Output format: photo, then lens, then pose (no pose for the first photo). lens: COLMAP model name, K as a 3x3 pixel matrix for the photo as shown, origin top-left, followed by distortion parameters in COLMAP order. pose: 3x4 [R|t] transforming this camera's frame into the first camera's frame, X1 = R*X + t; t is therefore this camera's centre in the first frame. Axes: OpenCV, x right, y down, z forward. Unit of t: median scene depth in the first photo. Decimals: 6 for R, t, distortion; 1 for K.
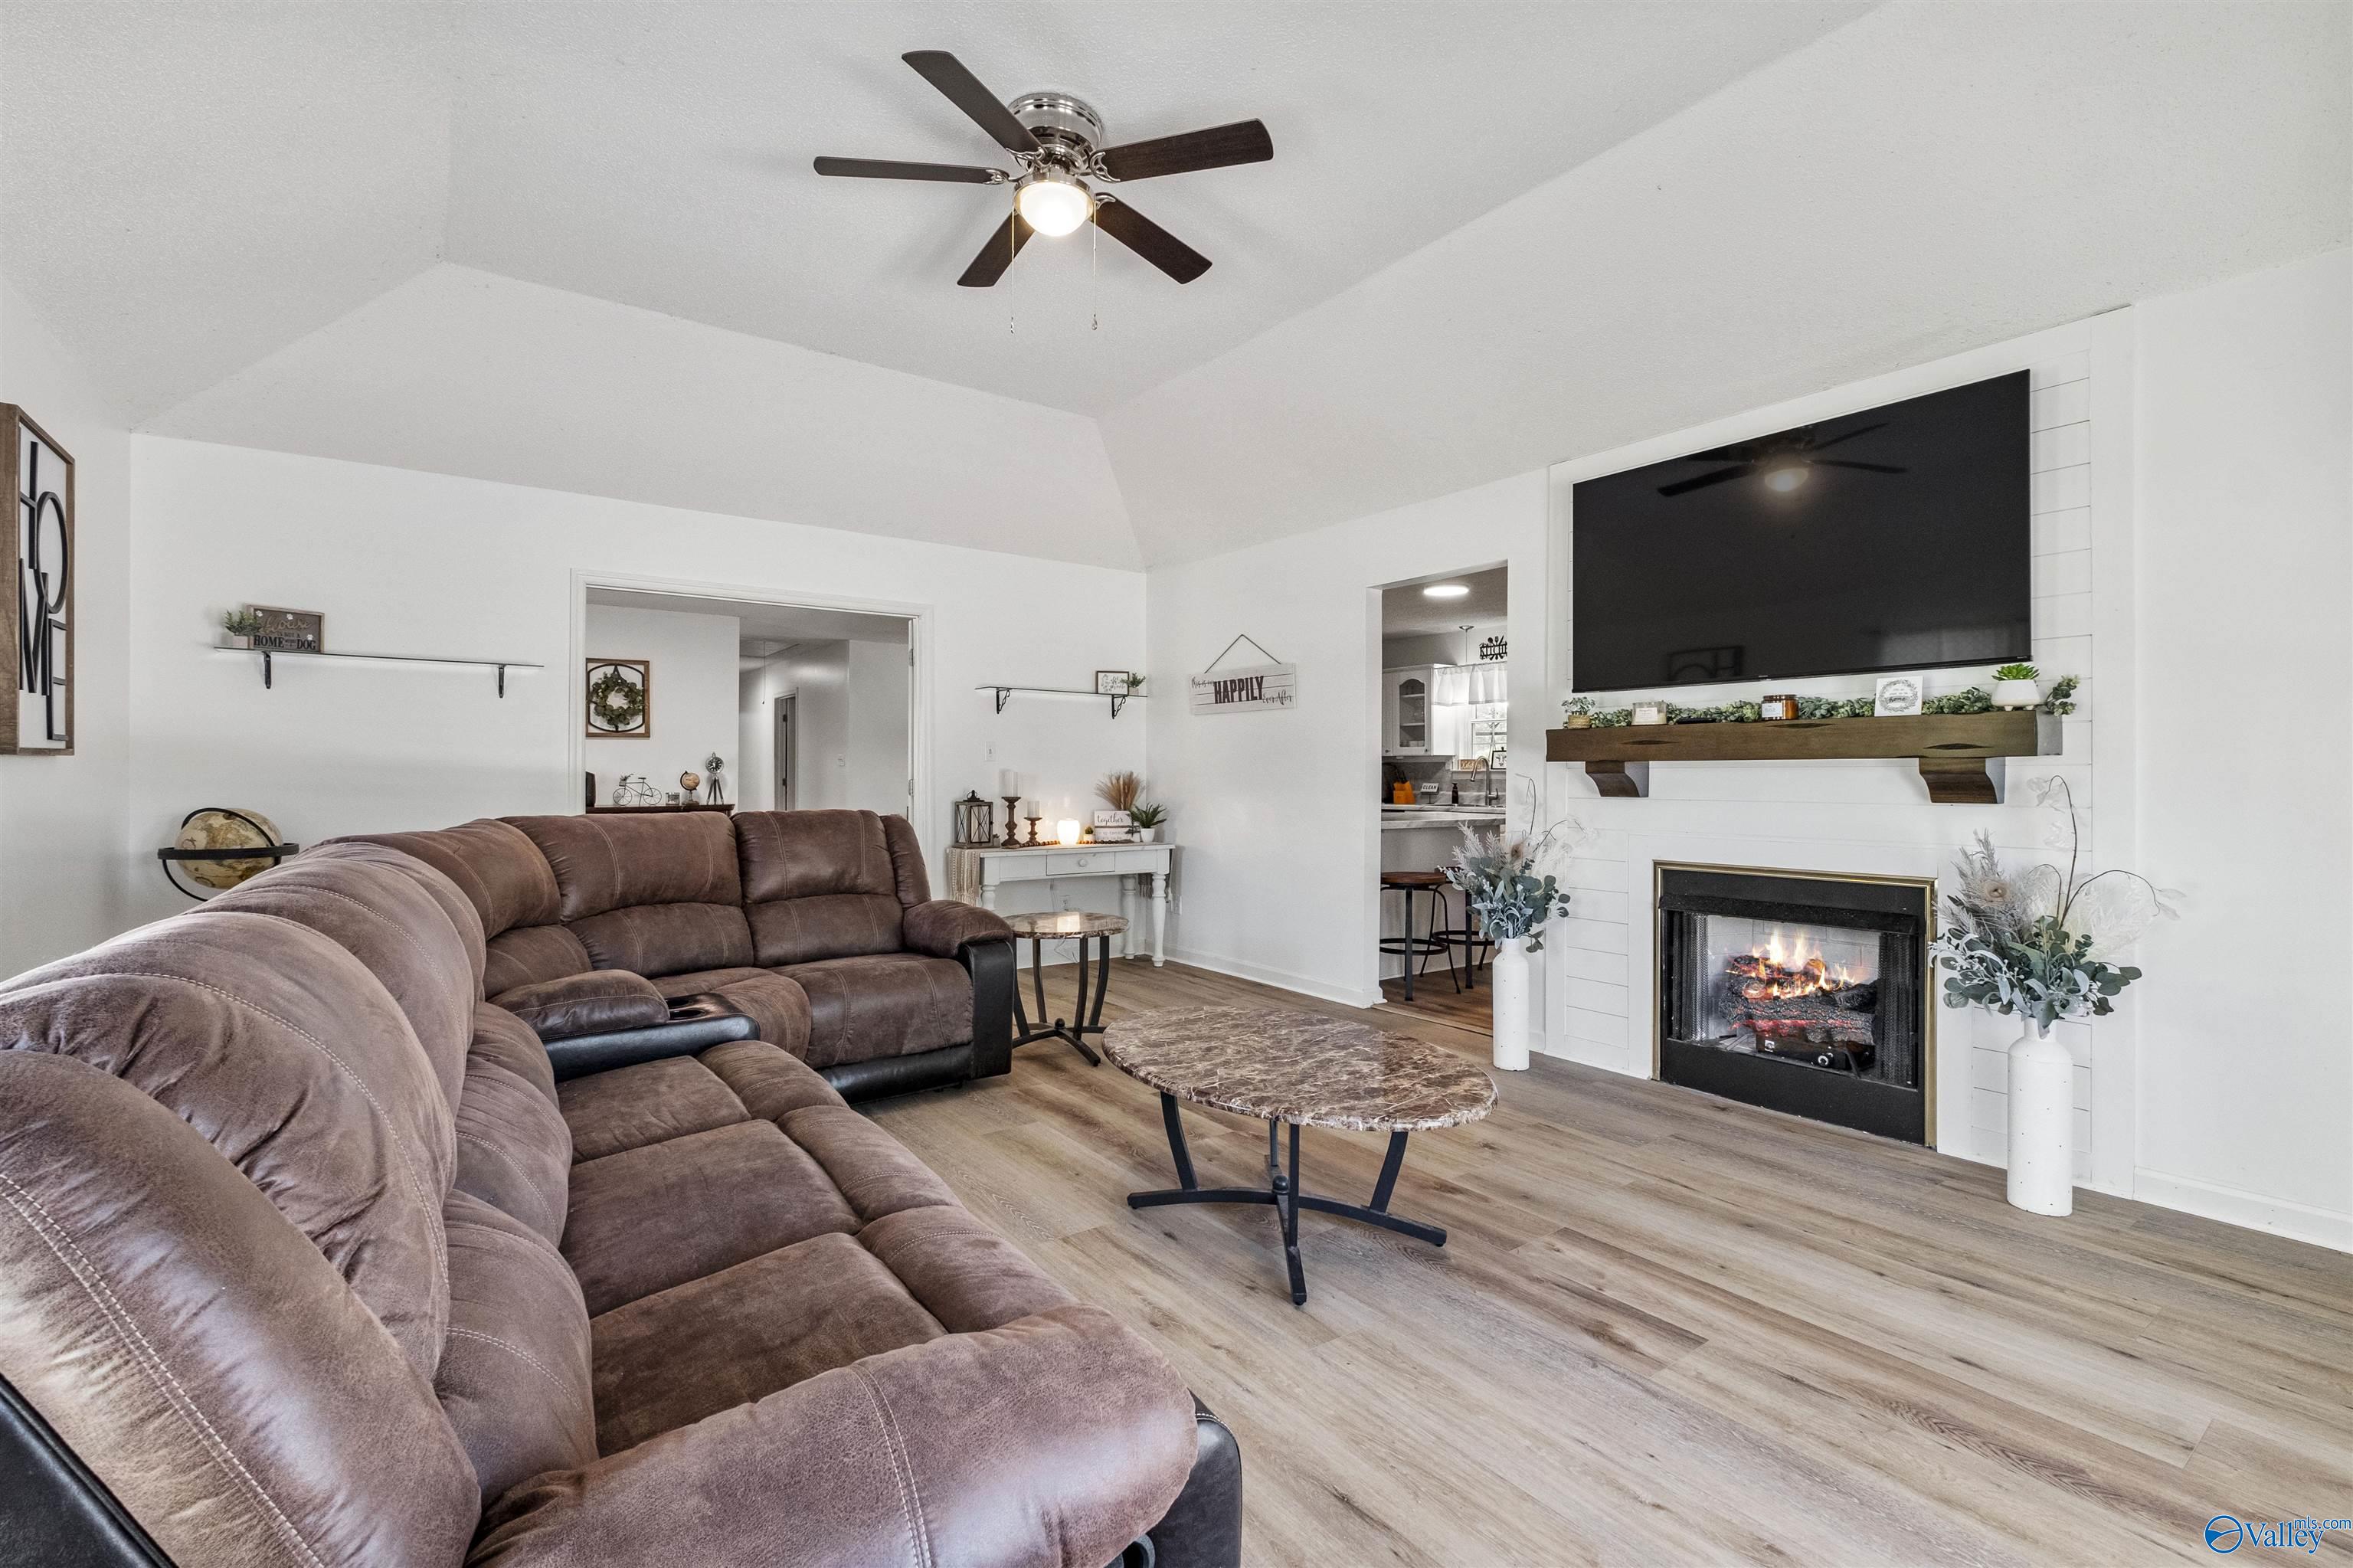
lens RADIAL K [[1048.6, 0, 1173.9], [0, 1048.6, 769.0], [0, 0, 1]] dist [0.011251, -0.009674]
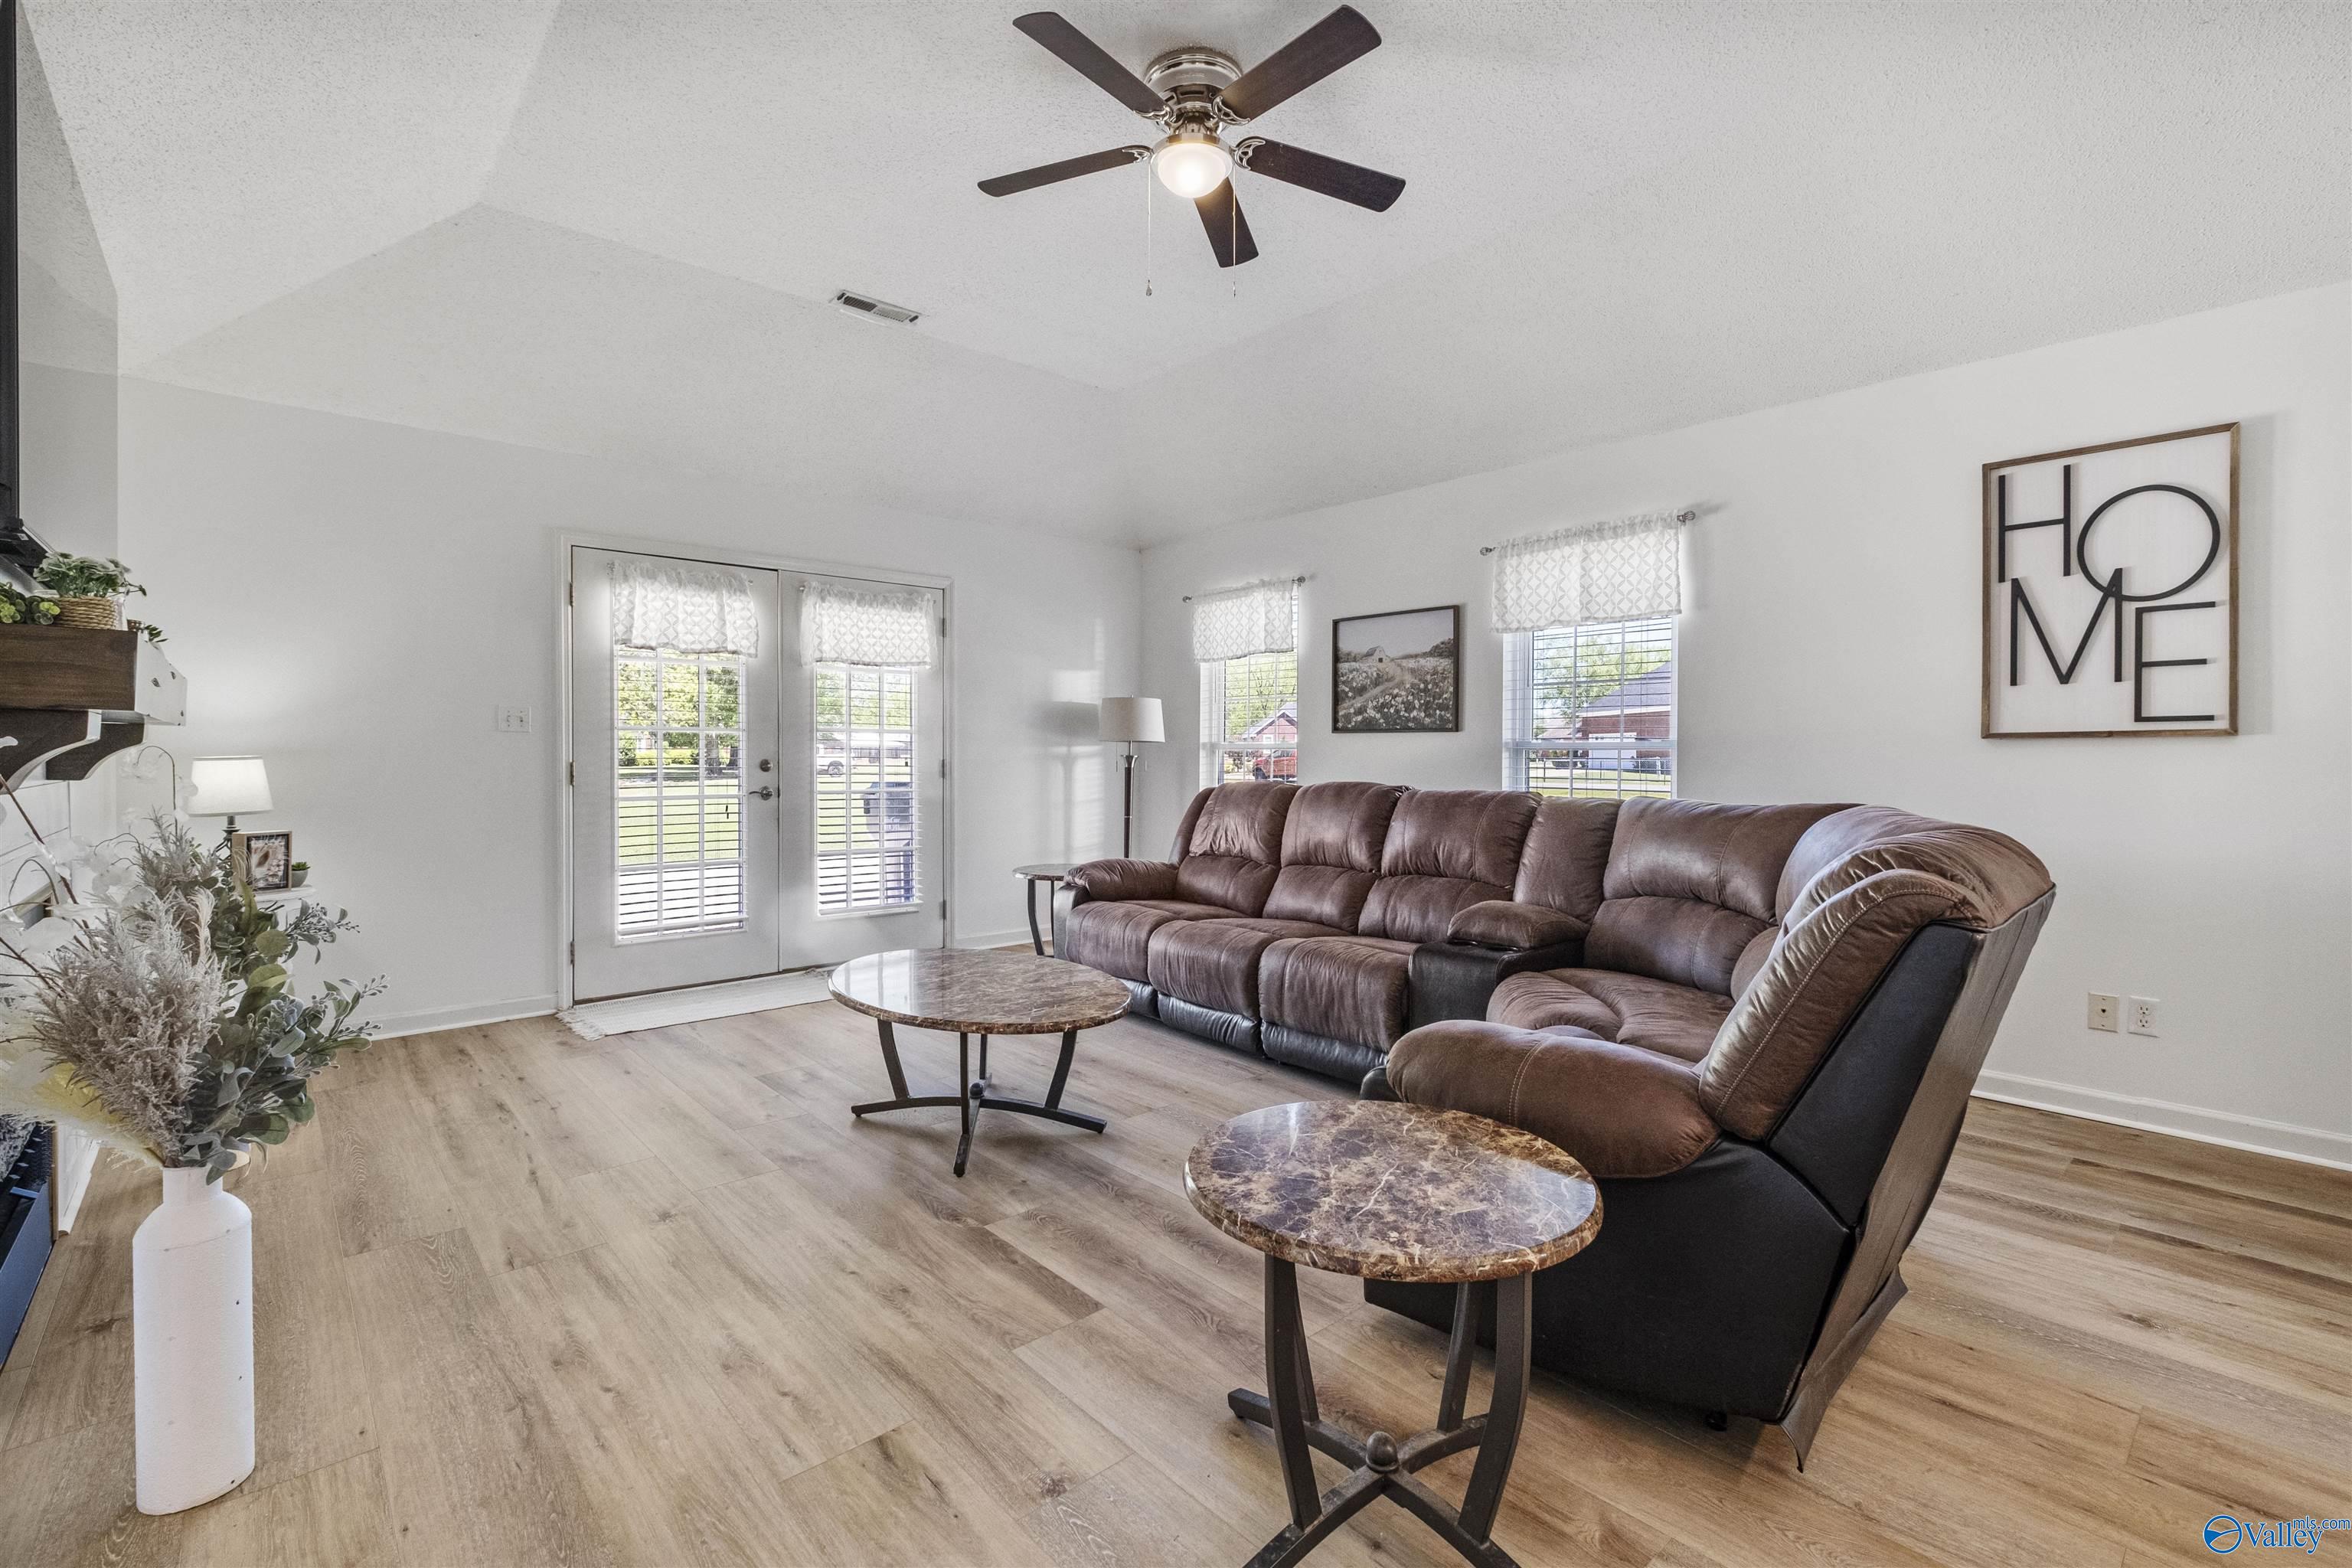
lens RADIAL K [[1029.6, 0, 1181.6], [0, 1029.6, 767.1], [0, 0, 1]] dist [0.011186, -0.009559]
pose [[-0.994037, -0.002993, -0.109002, -0.001653], [-0.003830, 0.999965, 0.007465, 0.013613], [0.108976, 0.007838, -0.994014, 1.957280]]
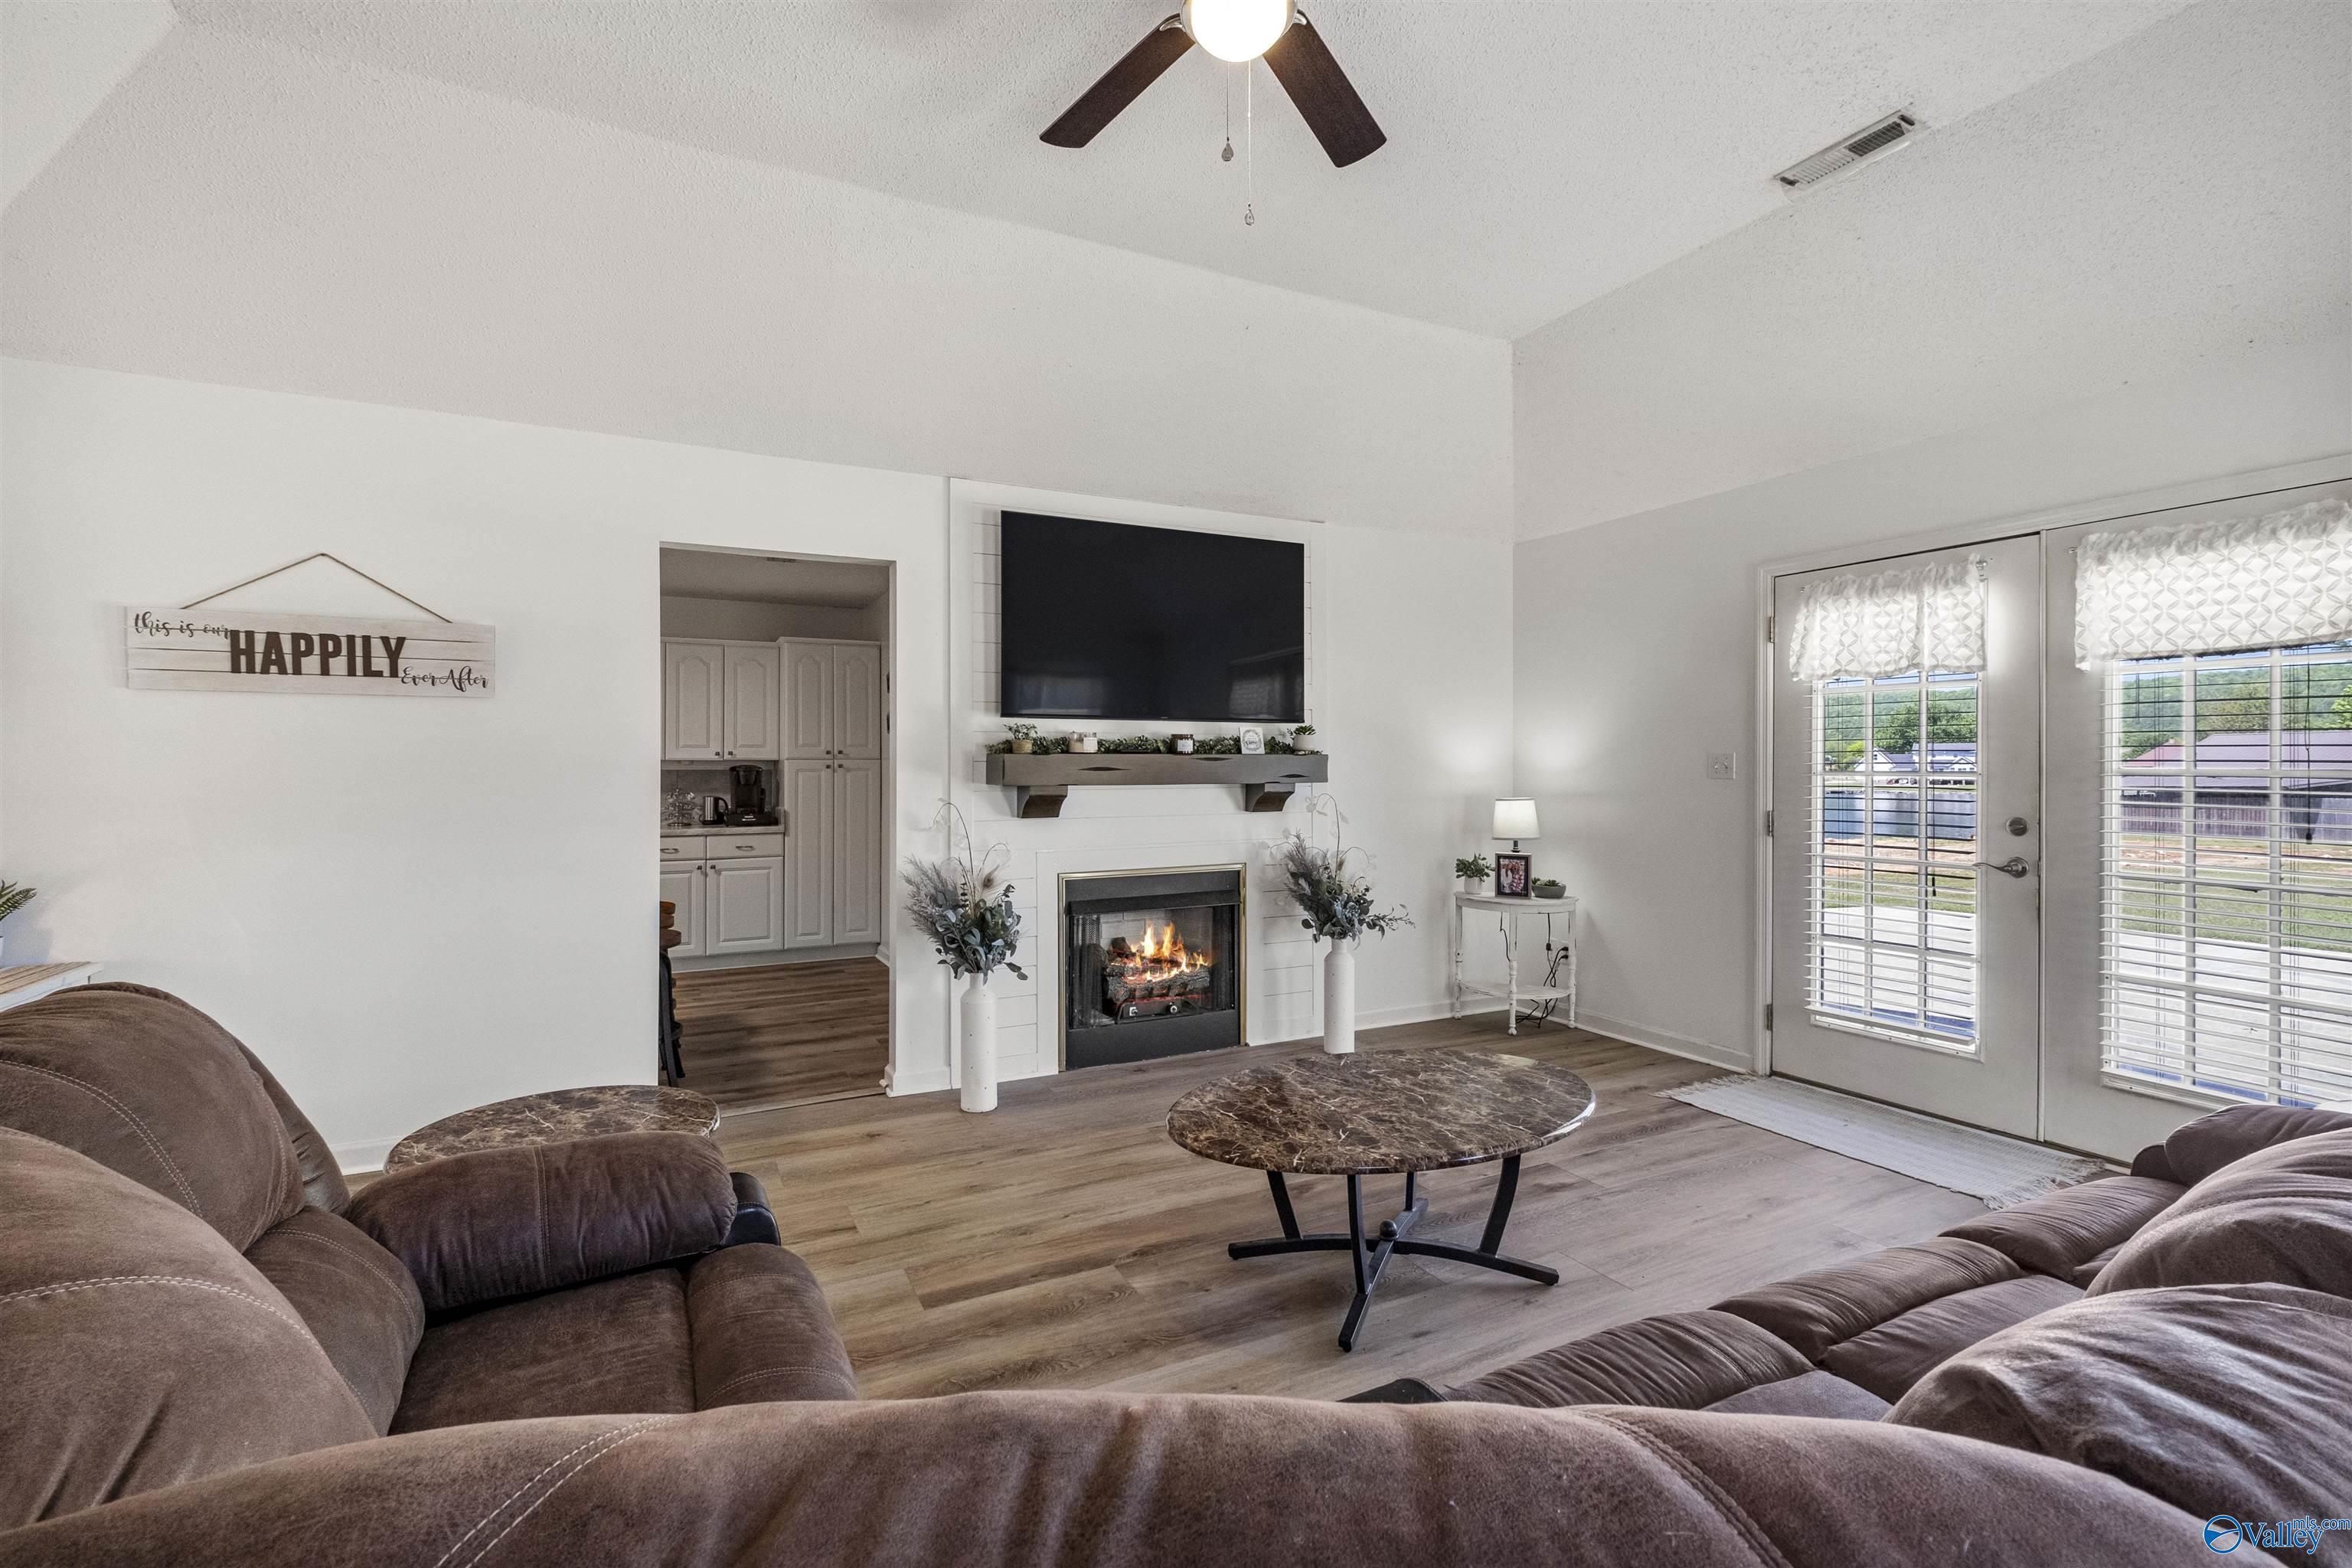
lens RADIAL K [[1048.1, 0, 1173.4], [0, 1048.1, 769.0], [0, 0, 1]] dist [0.011251, -0.009674]
pose [[0.155671, -0.005597, 0.987793, -0.809893], [-0.004564, 0.999969, 0.006385, -0.041325], [-0.987798, -0.005502, 0.155641, 0.932610]]
